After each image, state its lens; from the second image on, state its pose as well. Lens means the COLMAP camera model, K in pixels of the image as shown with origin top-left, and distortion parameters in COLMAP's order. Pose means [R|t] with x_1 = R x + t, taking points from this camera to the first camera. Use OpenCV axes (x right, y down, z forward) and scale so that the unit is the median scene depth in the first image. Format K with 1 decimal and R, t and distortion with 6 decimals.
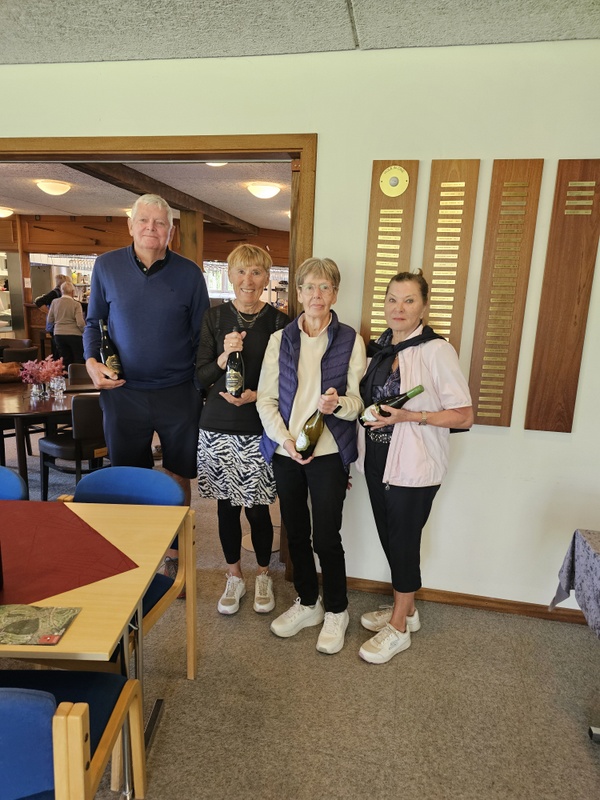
lens RADIAL K [[505.8, 0, 300.0], [0, 505.8, 400.0], [0, 0, 1]] dist [0.026024, -0.004238]
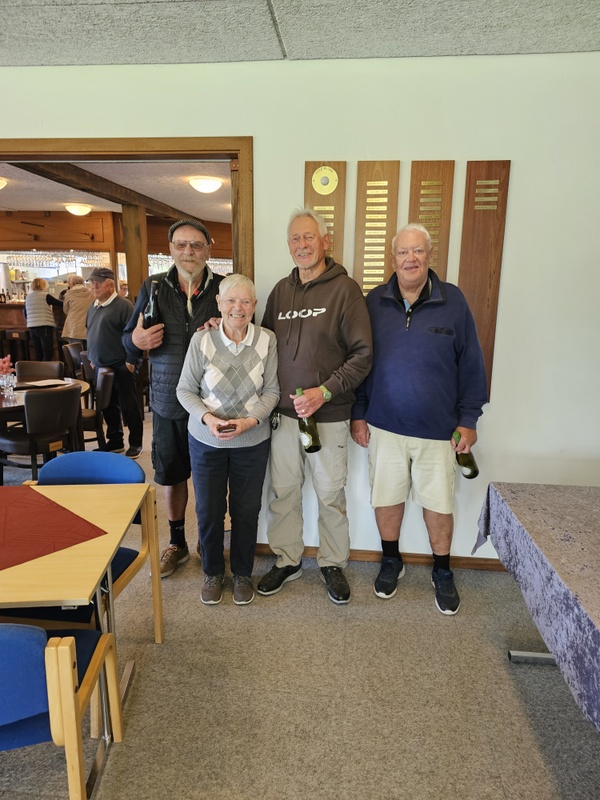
lens RADIAL K [[505.8, 0, 300.0], [0, 505.8, 400.0], [0, 0, 1]] dist [0.026024, -0.004238]
pose [[0.994757, -0.045597, 0.091543, 0.009914], [0.044078, 0.998856, 0.018544, 0.021613], [-0.092284, -0.014411, 0.995628, -0.098922]]
